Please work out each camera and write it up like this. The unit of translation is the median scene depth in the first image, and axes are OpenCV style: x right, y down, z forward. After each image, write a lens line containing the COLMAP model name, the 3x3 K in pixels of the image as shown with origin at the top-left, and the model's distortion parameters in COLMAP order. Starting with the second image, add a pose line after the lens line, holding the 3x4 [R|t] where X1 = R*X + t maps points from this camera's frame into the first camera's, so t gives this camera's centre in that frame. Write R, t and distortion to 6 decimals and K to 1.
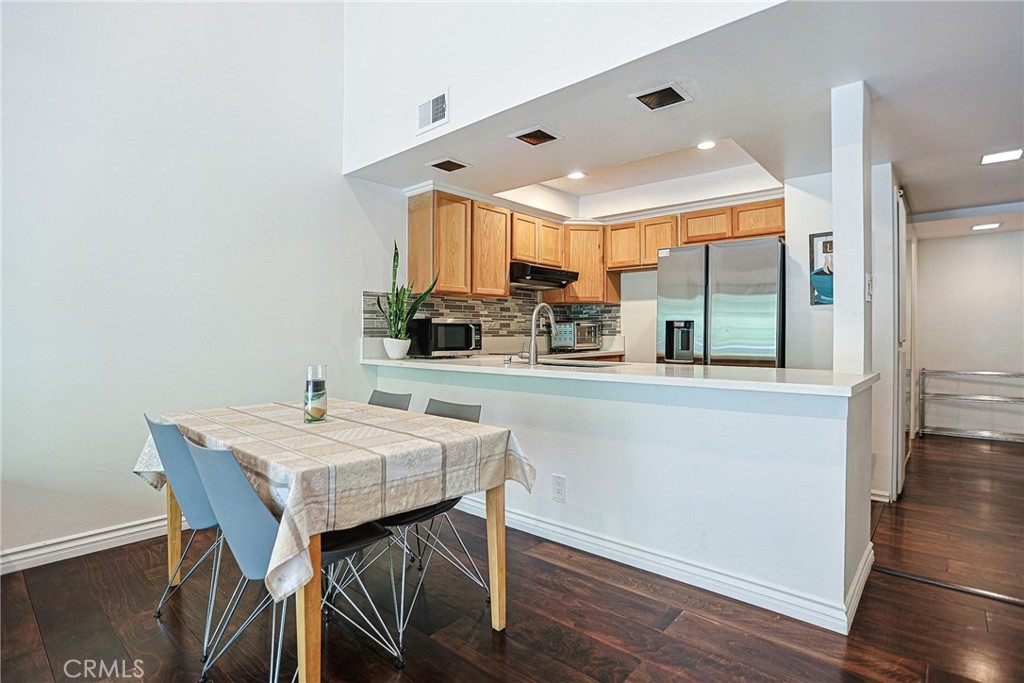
lens RADIAL K [[512.5, 0, 512.0], [0, 512.5, 341.5], [0, 0, 1]] dist [-0.037064, 0.001180]
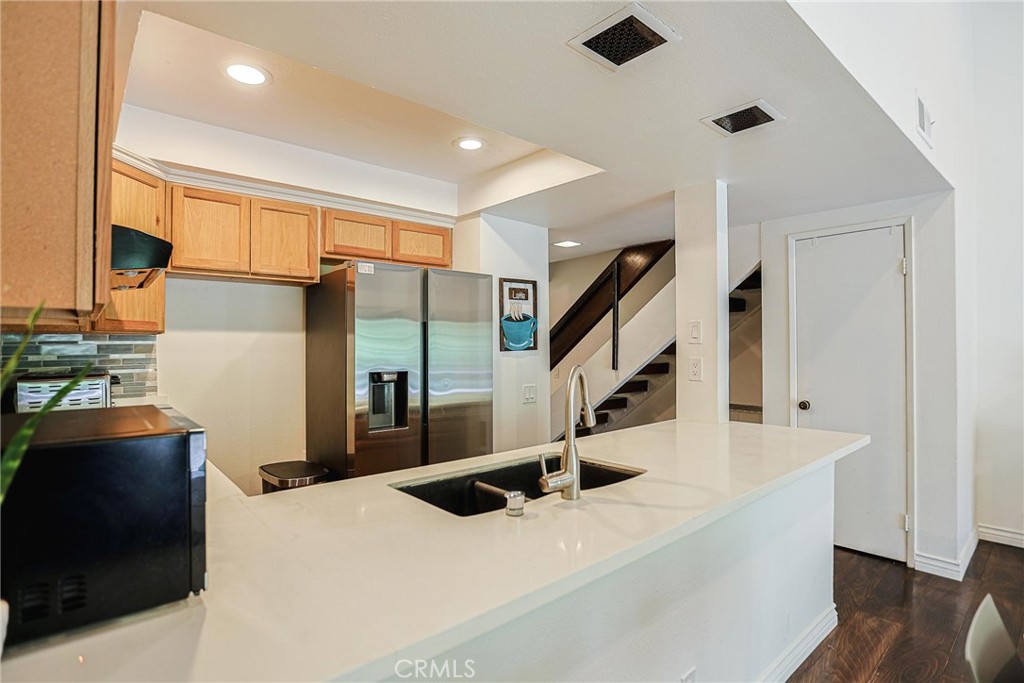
lens RADIAL K [[512.5, 0, 512.0], [0, 512.5, 341.5], [0, 0, 1]] dist [-0.037064, 0.001180]
pose [[0.127246, 0.001027, 0.991871, -0.297311], [0.019119, 0.999811, -0.003488, -0.067941], [-0.991687, 0.019407, 0.127202, 0.669626]]
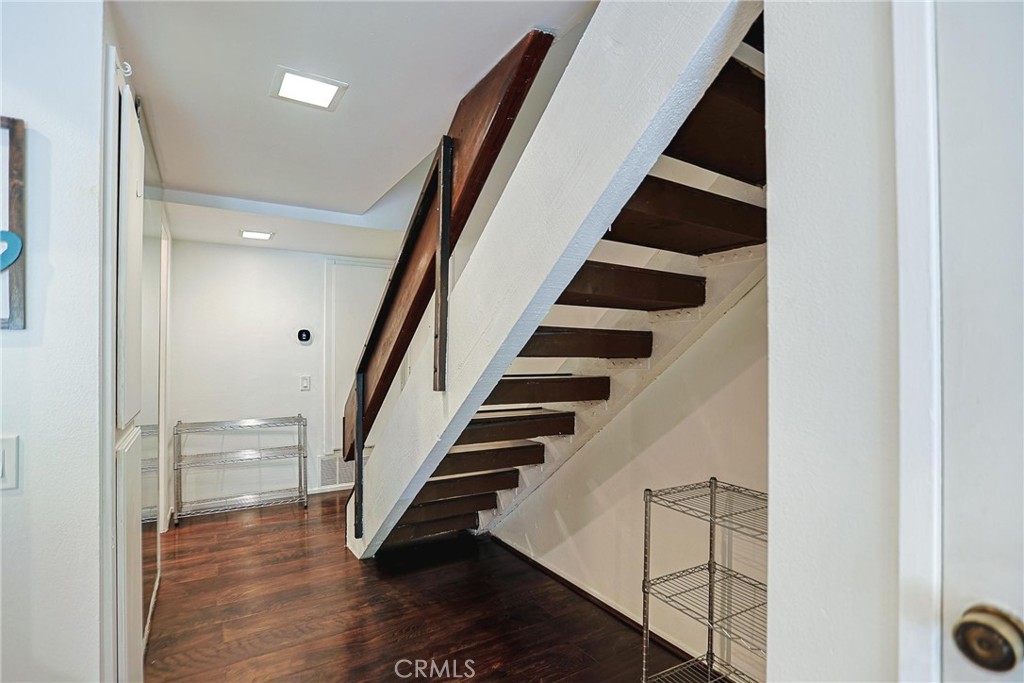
lens RADIAL K [[499.7, 0, 507.9], [0, 499.7, 352.0], [0, 0, 1]] dist [-0.027317, 0.000189]
pose [[0.294525, 0.010994, 0.955581, 0.349322], [0.012778, 0.999799, -0.015441, -0.036941], [-0.955558, 0.016758, 0.294325, 0.416100]]
